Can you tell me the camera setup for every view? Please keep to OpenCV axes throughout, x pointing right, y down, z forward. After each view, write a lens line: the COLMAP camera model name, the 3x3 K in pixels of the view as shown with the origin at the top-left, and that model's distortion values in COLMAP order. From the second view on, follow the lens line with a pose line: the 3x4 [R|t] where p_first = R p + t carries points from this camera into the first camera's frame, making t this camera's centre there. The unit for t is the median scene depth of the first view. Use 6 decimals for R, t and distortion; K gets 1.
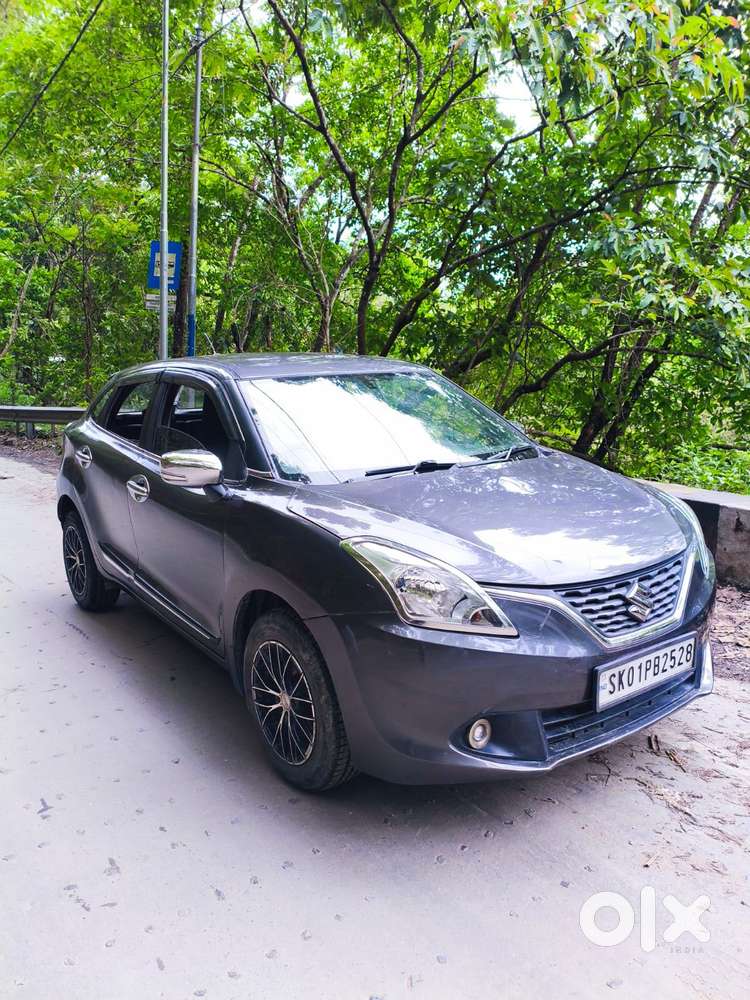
lens RADIAL K [[757.9, 0, 356.9], [0, 757.9, 502.3], [0, 0, 1]] dist [0.021672, -0.039608]
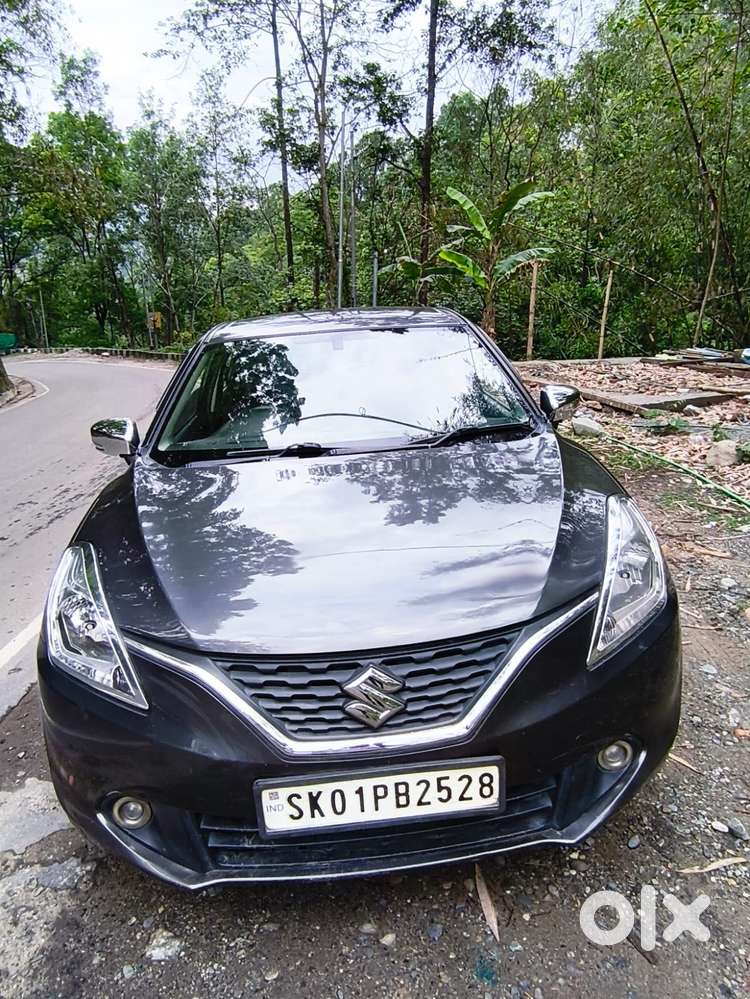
lens RADIAL K [[620.6, 0, 376.0], [0, 620.6, 503.7], [0, 0, 1]] dist [-0.005602, 0.001359]
pose [[0.861115, 0.110054, -0.496357, 0.622448], [-0.051186, 0.990096, 0.130726, -0.102653], [0.505828, -0.087163, 0.858220, 0.563225]]
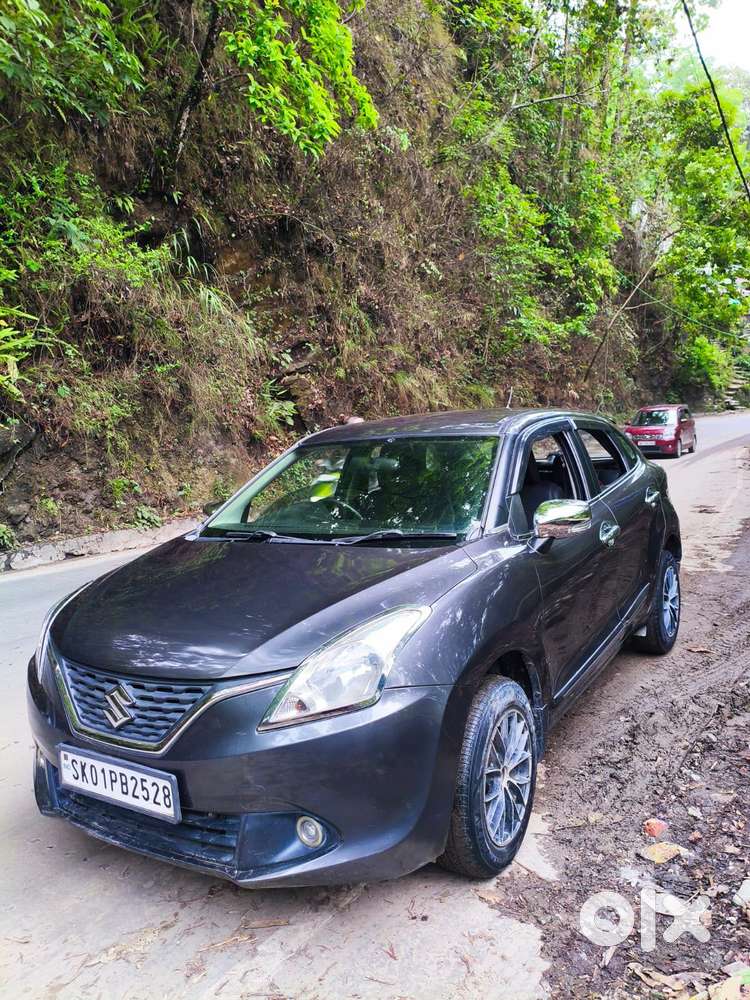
lens RADIAL K [[757.9, 0, 369.7], [0, 757.9, 496.9], [0, 0, 1]] dist [0.021672, -0.039608]
pose [[0.394628, 0.086717, -0.914740, 1.330757], [-0.119336, 0.991942, 0.042553, -0.200801], [0.911058, 0.092369, 0.401797, 0.886618]]
